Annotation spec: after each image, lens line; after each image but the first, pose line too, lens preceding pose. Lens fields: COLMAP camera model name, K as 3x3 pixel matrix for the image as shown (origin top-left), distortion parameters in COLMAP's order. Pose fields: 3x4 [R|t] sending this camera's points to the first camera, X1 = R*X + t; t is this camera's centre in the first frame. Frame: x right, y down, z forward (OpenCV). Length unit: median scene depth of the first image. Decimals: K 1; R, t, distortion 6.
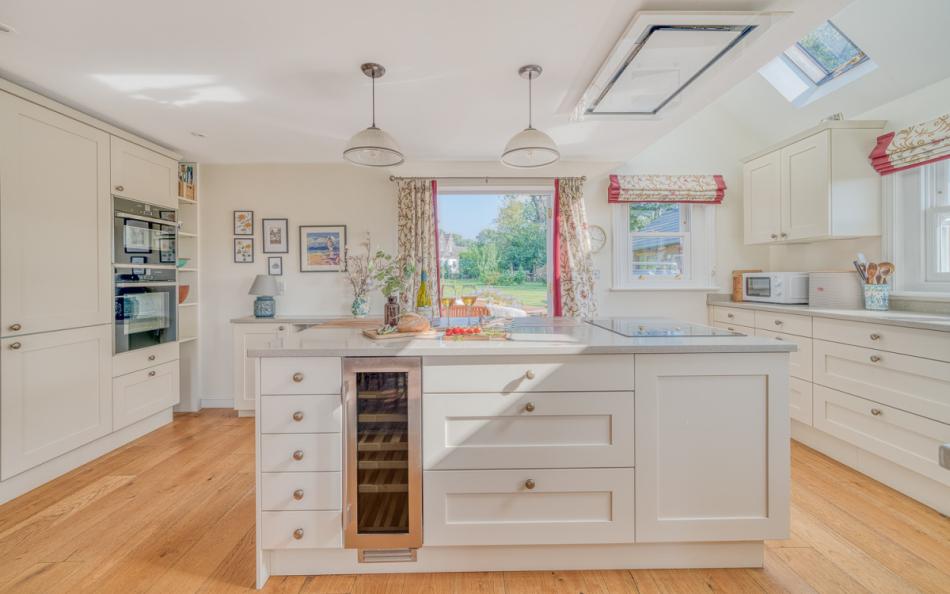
lens RADIAL K [[383.0, 0, 467.5], [0, 383.0, 278.1], [0, 0, 1]] dist [0.000006, -0.000047]
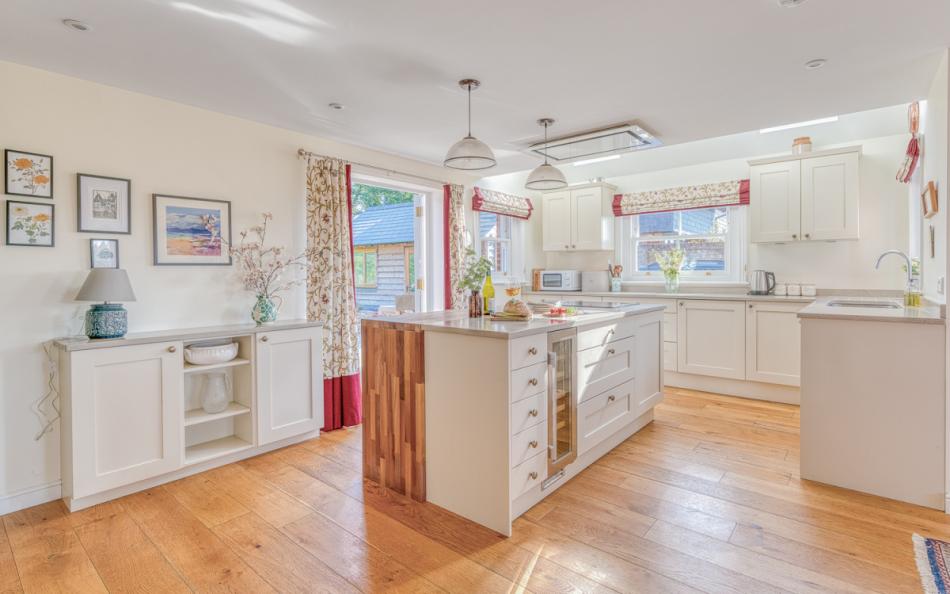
lens RADIAL K [[461.7, 0, 489.9], [0, 461.7, 277.4], [0, 0, 1]] dist [0.002512, -0.000135]
pose [[0.635410, -0.004650, 0.772161, -0.706854], [0.002893, 0.999989, 0.003642, 0.004670], [-0.772169, -0.000080, 0.635417, 0.060591]]
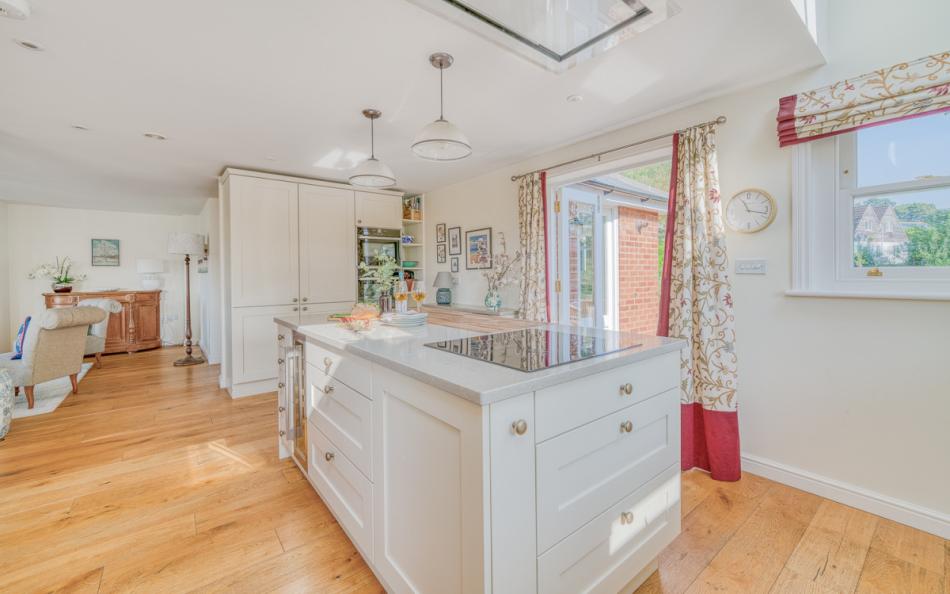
lens RADIAL K [[383.0, 0, 465.9], [0, 383.0, 274.9], [0, 0, 1]] dist [0.000006, -0.000047]
pose [[0.610560, 0.001534, -0.791969, 0.549955], [0.004388, 0.999976, 0.005319, -0.005020], [0.791958, -0.006723, 0.610539, 0.260832]]
